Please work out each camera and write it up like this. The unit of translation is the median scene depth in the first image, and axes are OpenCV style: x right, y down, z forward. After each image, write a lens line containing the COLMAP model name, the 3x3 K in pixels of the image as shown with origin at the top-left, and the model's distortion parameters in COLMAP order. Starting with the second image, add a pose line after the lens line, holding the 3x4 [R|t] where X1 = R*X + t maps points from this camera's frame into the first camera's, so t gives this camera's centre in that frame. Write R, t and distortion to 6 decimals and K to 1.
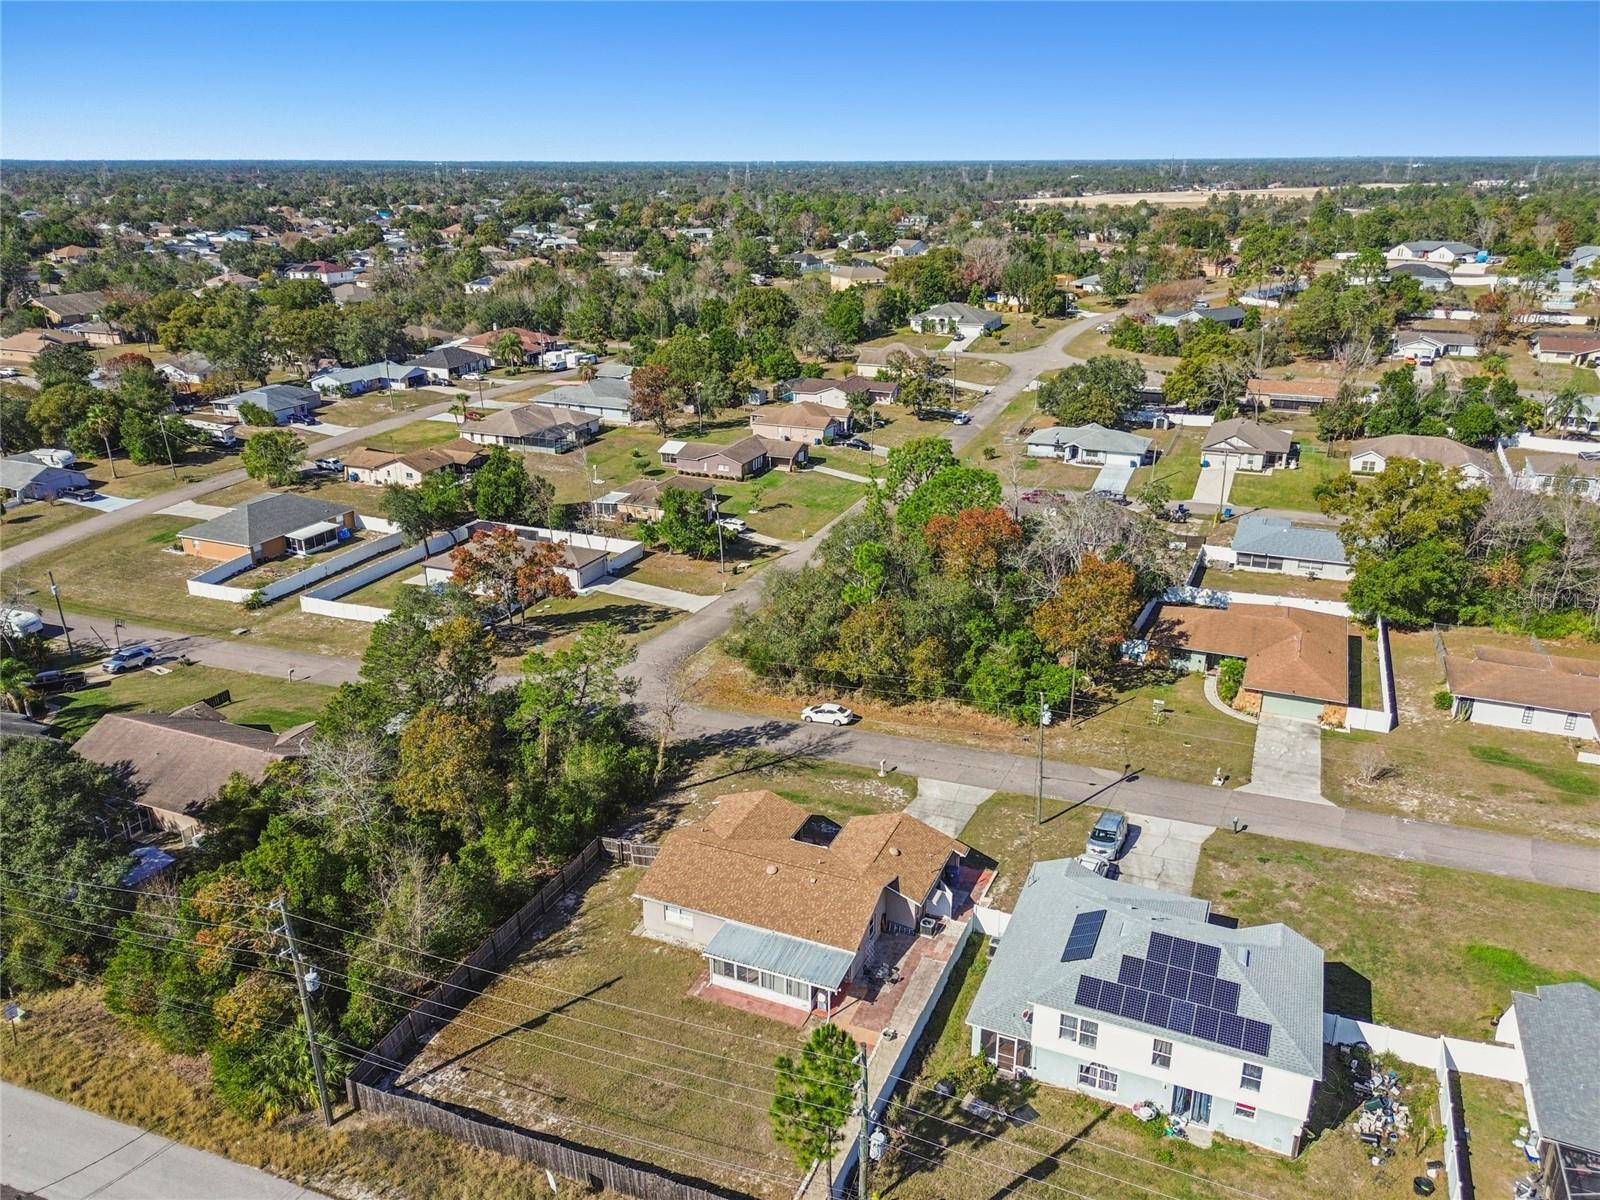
lens RADIAL K [[1161.2, 0, 817.7], [0, 1161.2, 624.9], [0, 0, 1]] dist [0.069165, -0.076294]
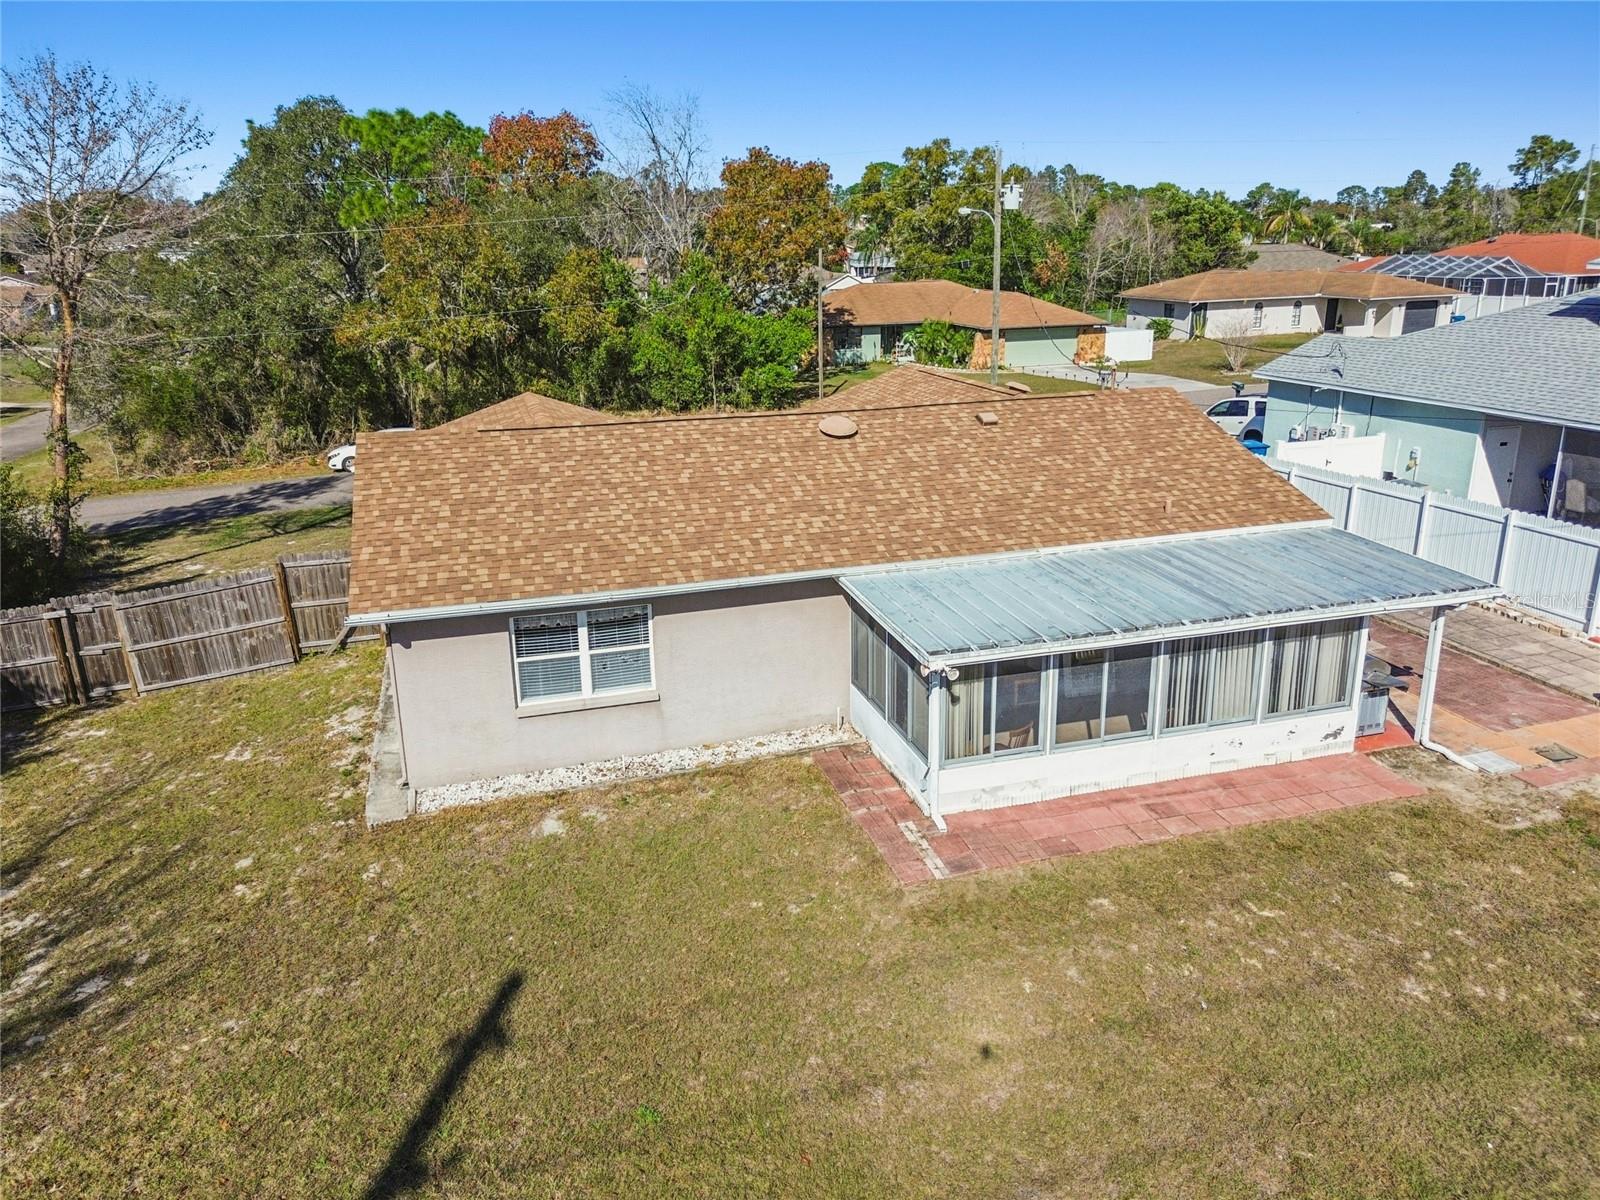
lens RADIAL K [[1134.7, 0, 799.4], [0, 1134.7, 595.2], [0, 0, 1]] dist [0.064853, -0.057979]
pose [[0.775127, -0.204923, 0.597649, -0.112801], [0.248780, 0.968514, 0.009428, 0.128169], [-0.580763, 0.141376, 0.801702, 0.416206]]
